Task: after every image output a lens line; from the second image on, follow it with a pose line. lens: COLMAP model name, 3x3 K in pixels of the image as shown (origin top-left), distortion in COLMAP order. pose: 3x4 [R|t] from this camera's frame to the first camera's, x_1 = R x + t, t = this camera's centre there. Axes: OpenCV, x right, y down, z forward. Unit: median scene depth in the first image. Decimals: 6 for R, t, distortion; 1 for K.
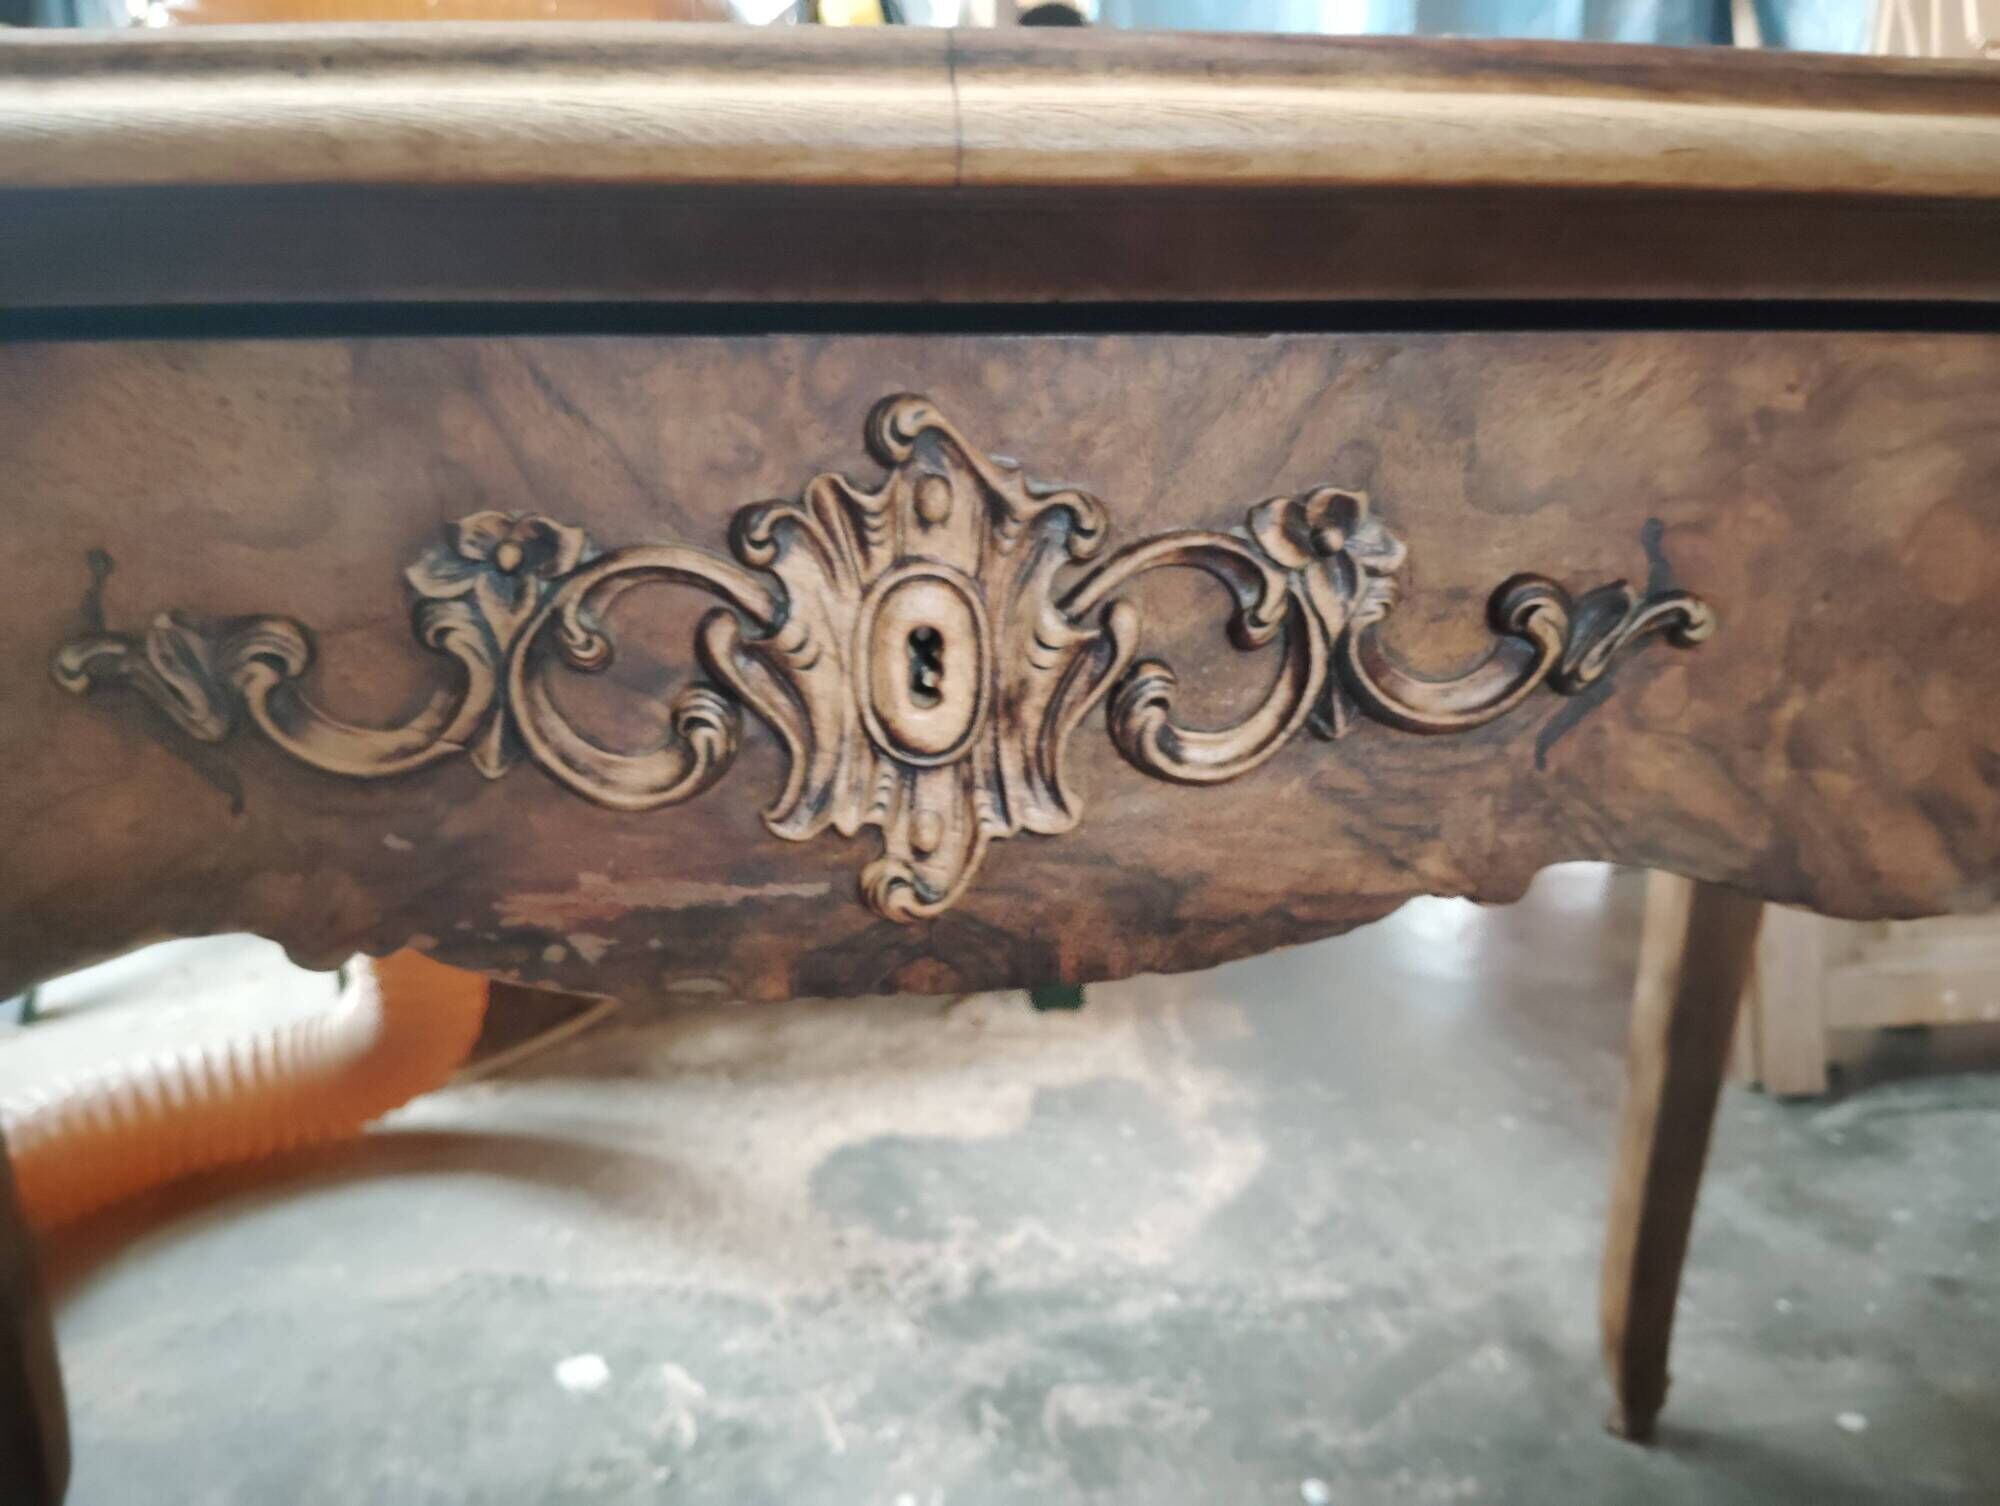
lens RADIAL K [[1624.6, 0, 988.1], [0, 1624.6, 738.2], [0, 0, 1]] dist [0.067139, -0.147652]
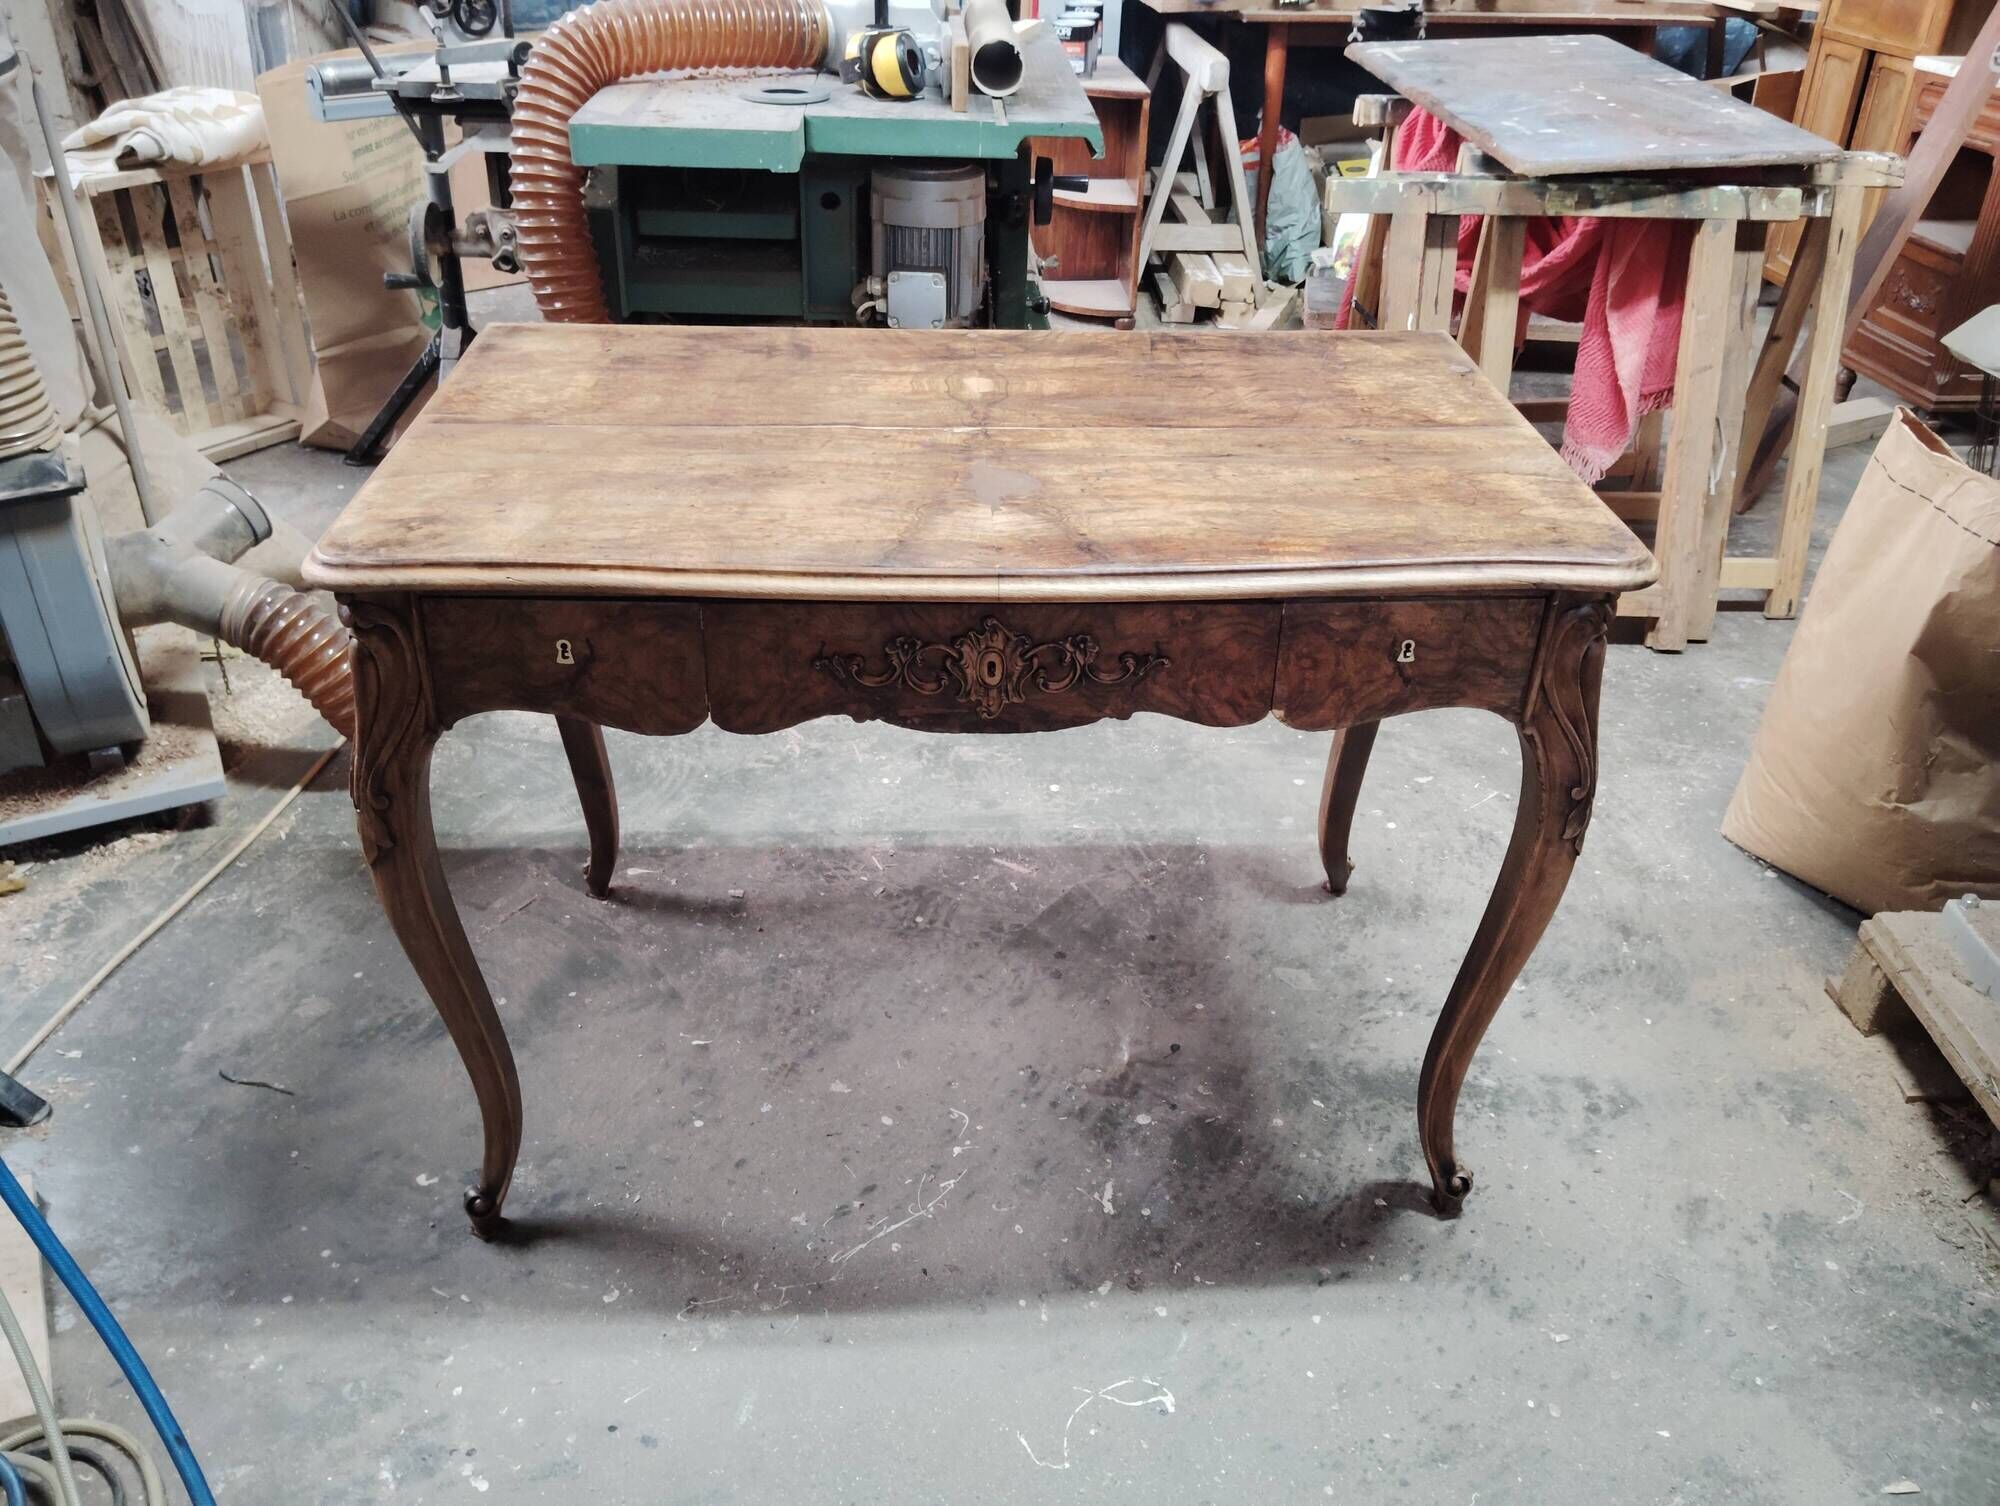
lens RADIAL K [[1624.6, 0, 988.2], [0, 1624.6, 775.3], [0, 0, 1]] dist [0.067139, -0.147652]
pose [[0.996239, 0.060741, -0.061788, 0.253653], [-0.039923, 0.954711, 0.294845, -1.105412], [0.076899, -0.291269, 0.953545, -3.457487]]
